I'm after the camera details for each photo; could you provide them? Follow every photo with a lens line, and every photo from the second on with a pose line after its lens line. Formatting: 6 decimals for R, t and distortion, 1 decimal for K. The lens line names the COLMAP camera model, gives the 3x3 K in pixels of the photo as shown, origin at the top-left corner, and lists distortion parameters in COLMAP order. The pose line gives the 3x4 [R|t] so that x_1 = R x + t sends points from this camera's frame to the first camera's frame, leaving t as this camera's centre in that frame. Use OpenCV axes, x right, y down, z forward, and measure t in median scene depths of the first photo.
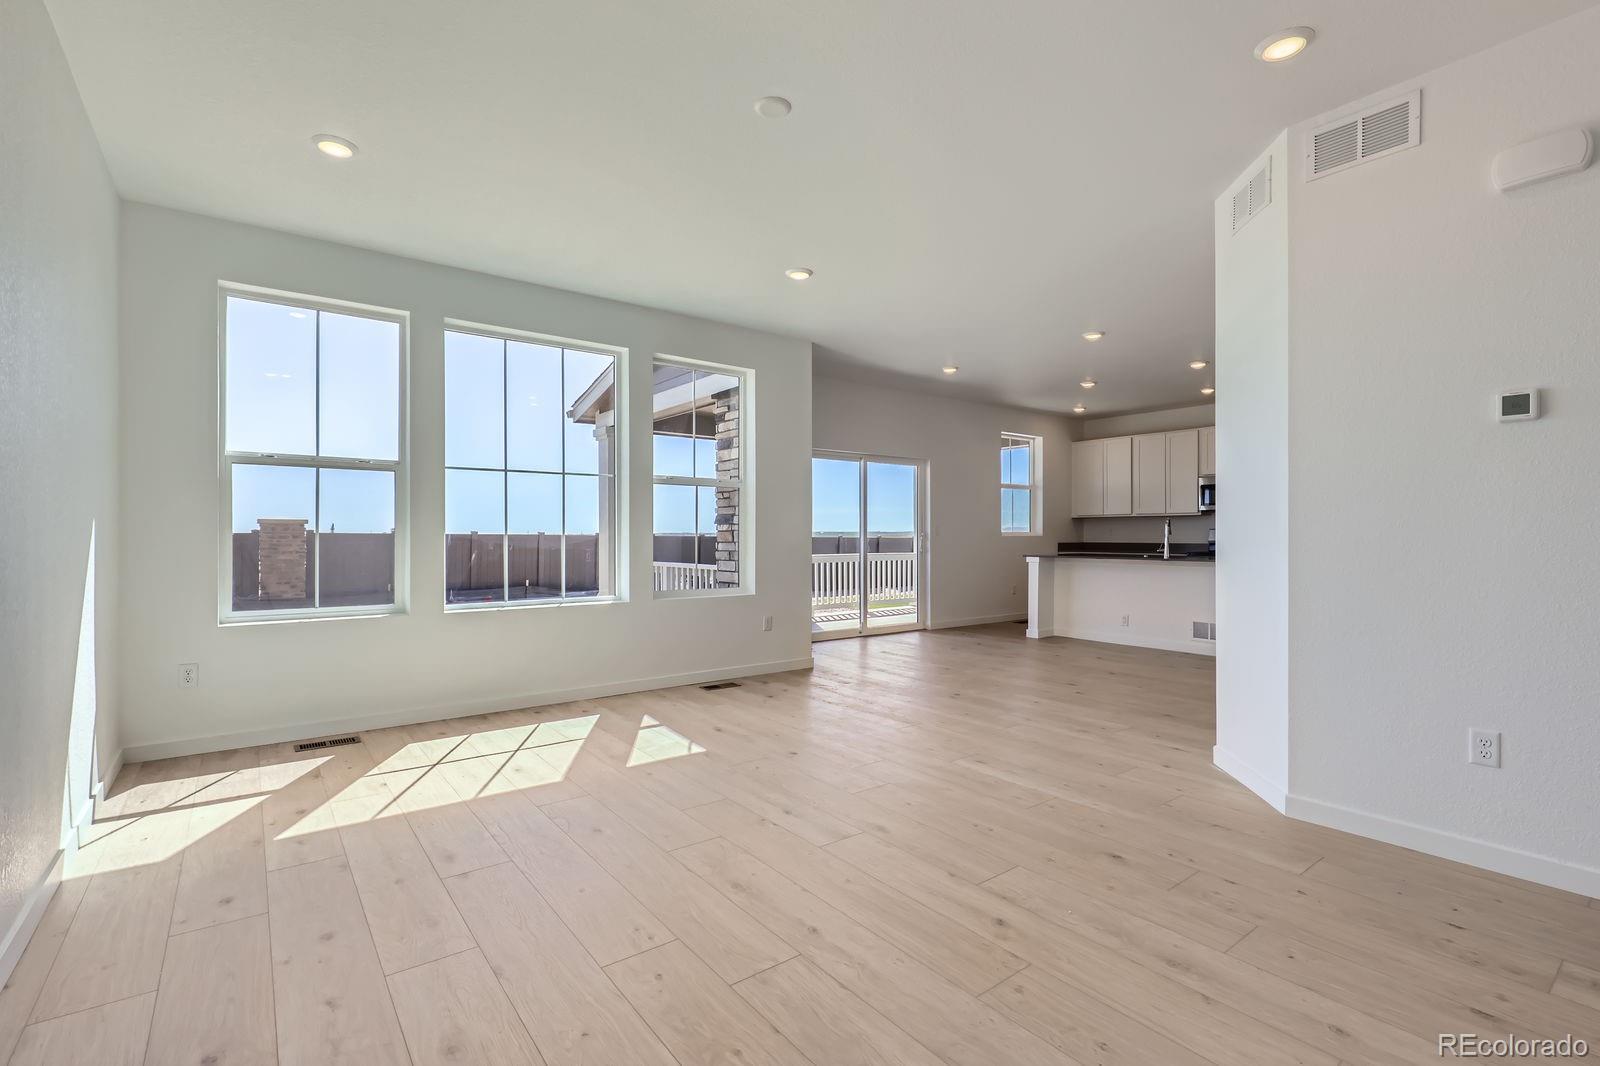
lens RADIAL K [[721.8, 0, 800.0], [0, 721.8, 533.0], [0, 0, 1]] dist [-0.003223, -0.000677]
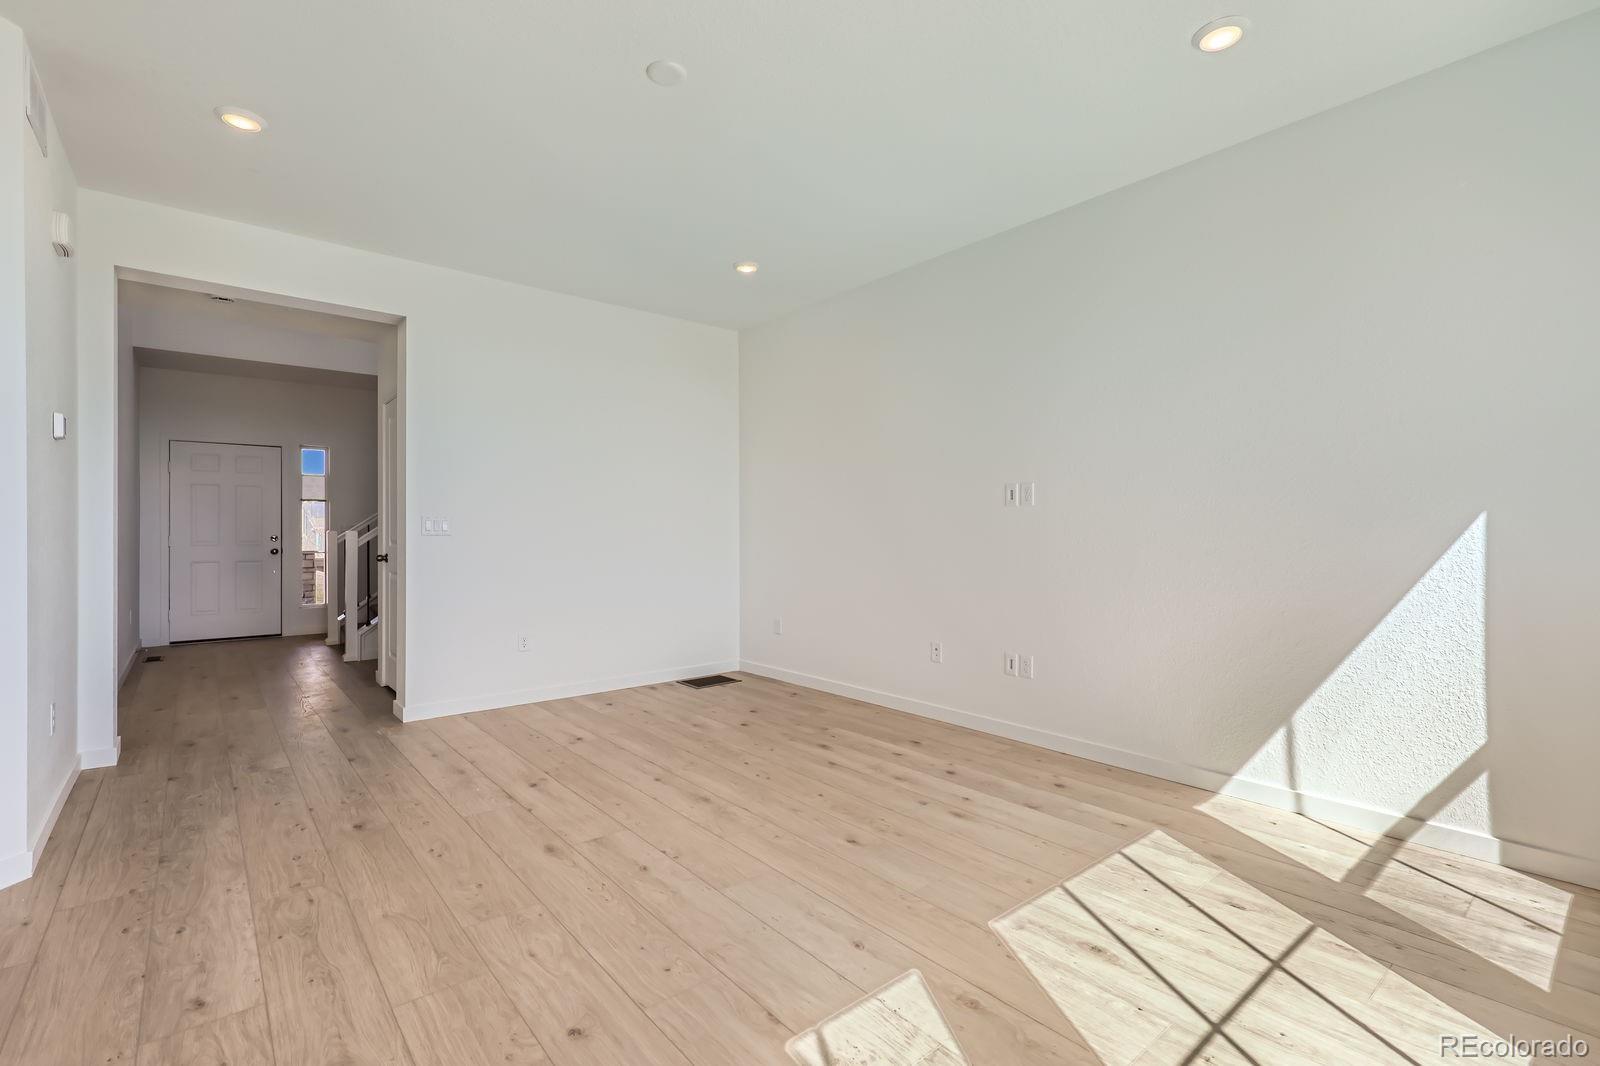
lens RADIAL K [[721.8, 0, 800.0], [0, 721.8, 533.0], [0, 0, 1]] dist [-0.003223, -0.000677]
pose [[-0.998953, -0.000893, -0.045735, -0.166402], [-0.000637, 0.999984, -0.005610, 0.007787], [0.045740, -0.005575, -0.998938, 1.951695]]
